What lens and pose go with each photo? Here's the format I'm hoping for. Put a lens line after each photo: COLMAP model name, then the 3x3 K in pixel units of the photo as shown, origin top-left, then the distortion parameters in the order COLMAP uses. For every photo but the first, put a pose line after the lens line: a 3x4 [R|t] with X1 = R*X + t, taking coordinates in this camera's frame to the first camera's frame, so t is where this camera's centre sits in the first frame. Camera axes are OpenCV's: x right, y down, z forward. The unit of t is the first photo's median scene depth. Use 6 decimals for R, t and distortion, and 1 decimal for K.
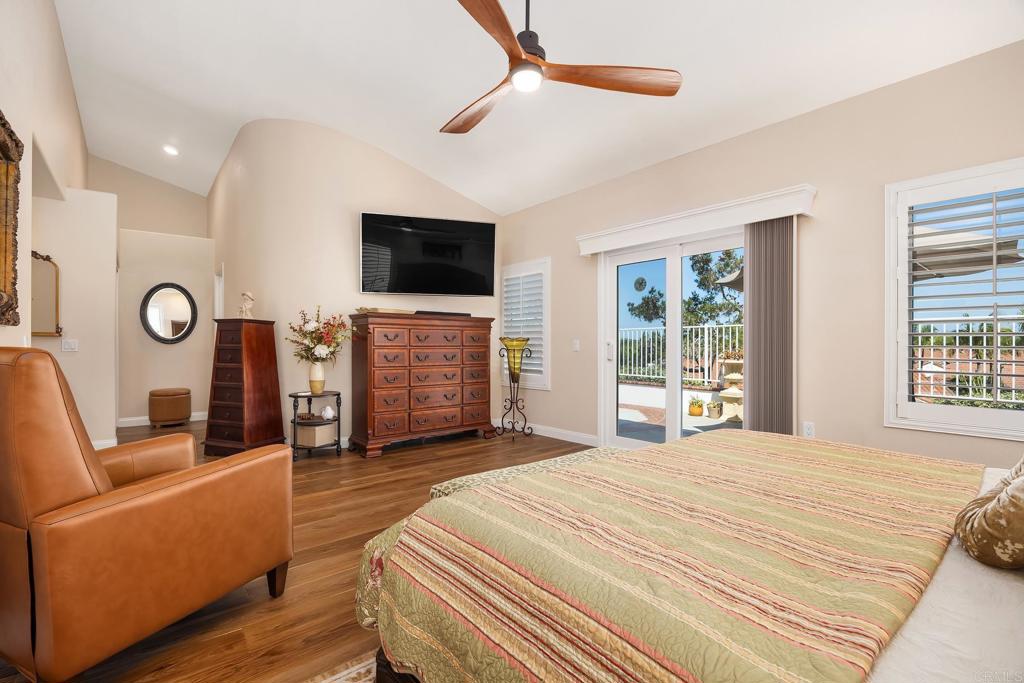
lens RADIAL K [[449.8, 0, 509.8], [0, 449.8, 342.0], [0, 0, 1]] dist [-0.004124, 0.000028]
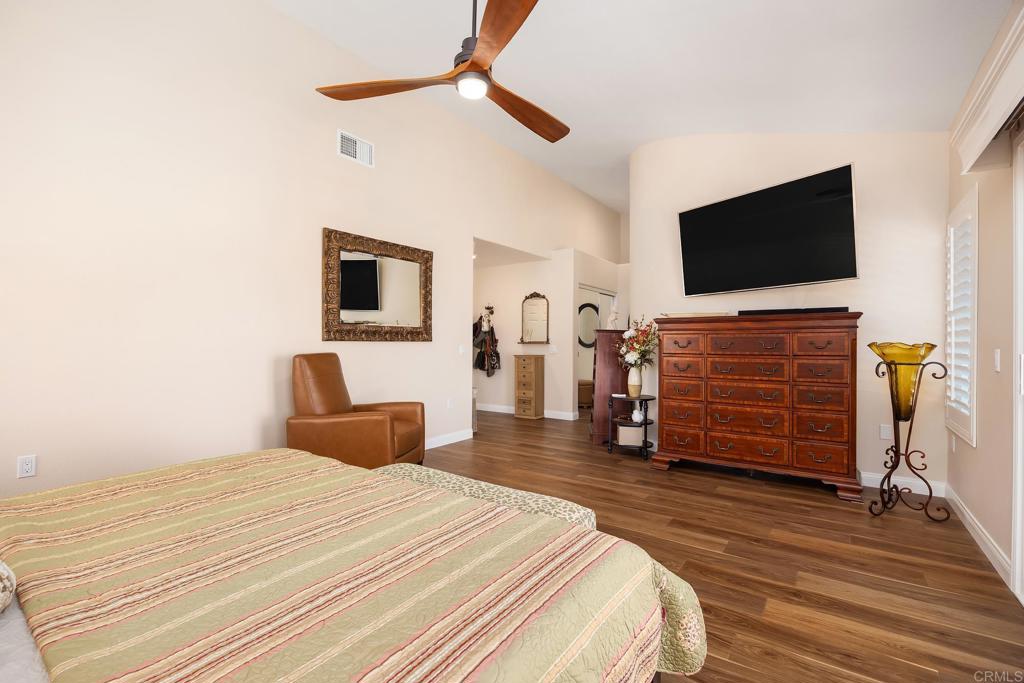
lens RADIAL K [[449.8, 0, 512.6], [0, 449.8, 344.0], [0, 0, 1]] dist [-0.004124, 0.000028]
pose [[0.267766, -0.002251, -0.963481, 0.525271], [0.001185, 0.999997, -0.002007, -0.009457], [0.963483, -0.000605, 0.267768, 0.433564]]
